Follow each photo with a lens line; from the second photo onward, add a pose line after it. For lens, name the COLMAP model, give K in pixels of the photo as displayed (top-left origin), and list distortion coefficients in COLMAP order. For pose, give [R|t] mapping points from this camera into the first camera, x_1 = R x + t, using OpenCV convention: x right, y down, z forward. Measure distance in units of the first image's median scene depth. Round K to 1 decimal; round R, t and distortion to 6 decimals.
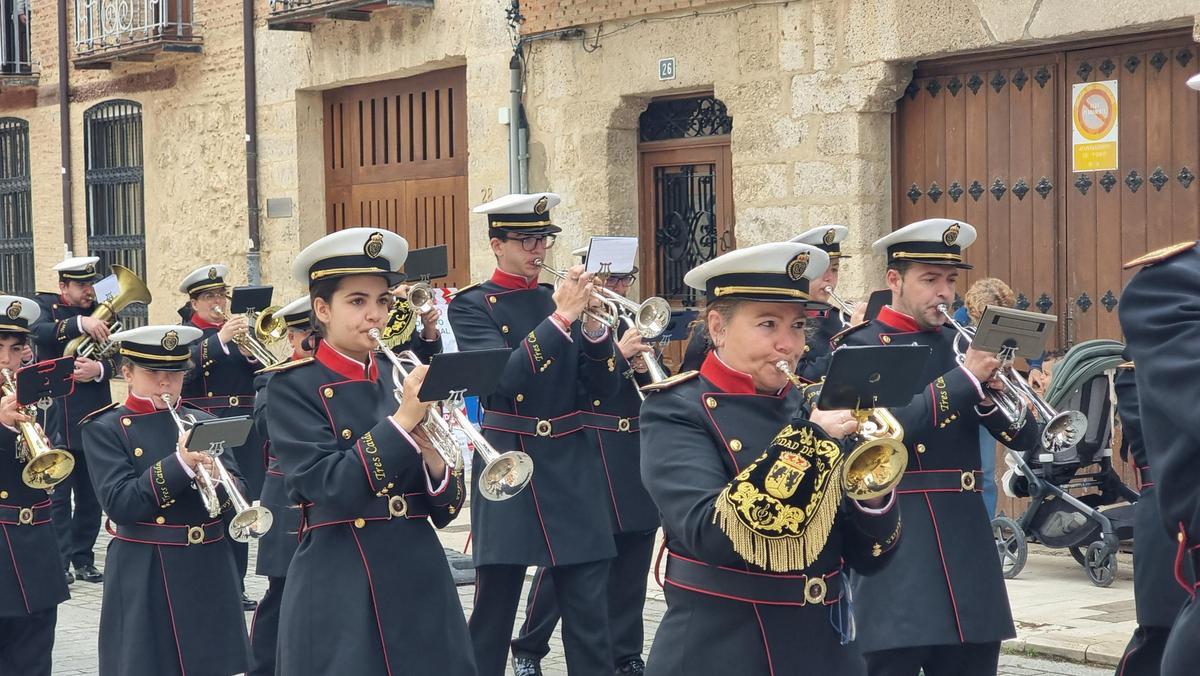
lens RADIAL K [[2642.1, 0, 600.0], [0, 2642.1, 338.0], [0, 0, 1]] dist [-0.009977, 1.221044]
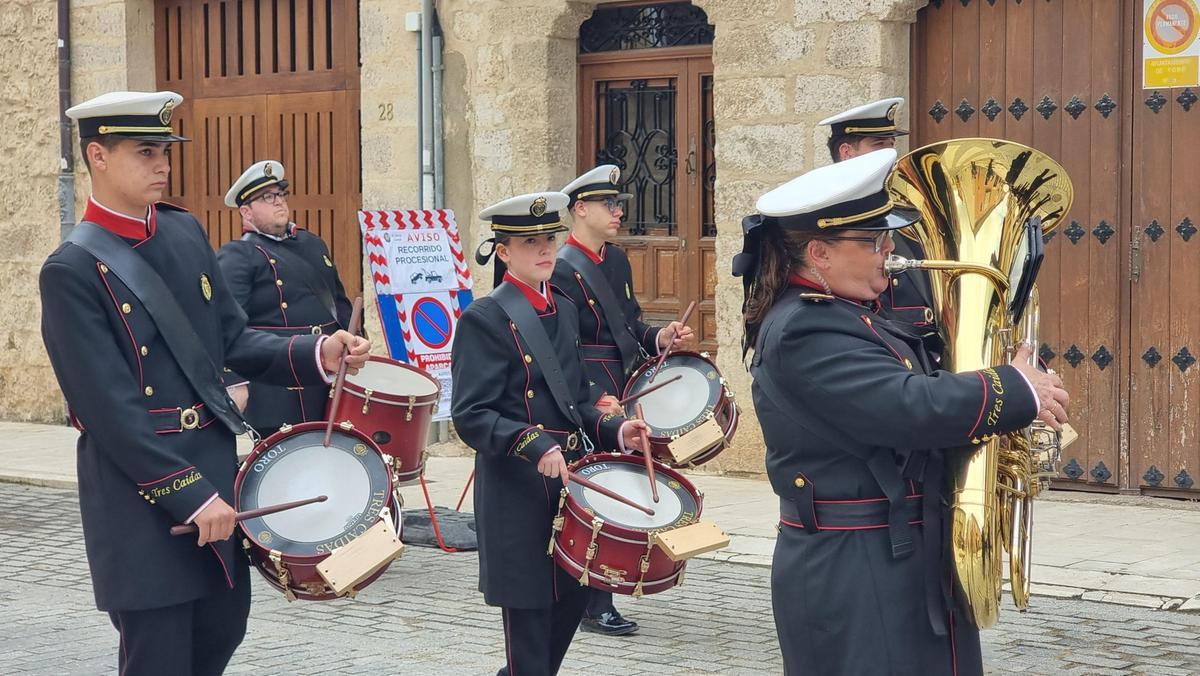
lens RADIAL K [[2642.1, 0, 600.0], [0, 2642.1, 338.0], [0, 0, 1]] dist [-0.009977, 1.221044]
pose [[0.979385, -0.000678, 0.202000, -0.168965], [-0.003416, 0.999796, 0.019917, 0.005455], [-0.201972, -0.020197, 0.979183, 0.117907]]
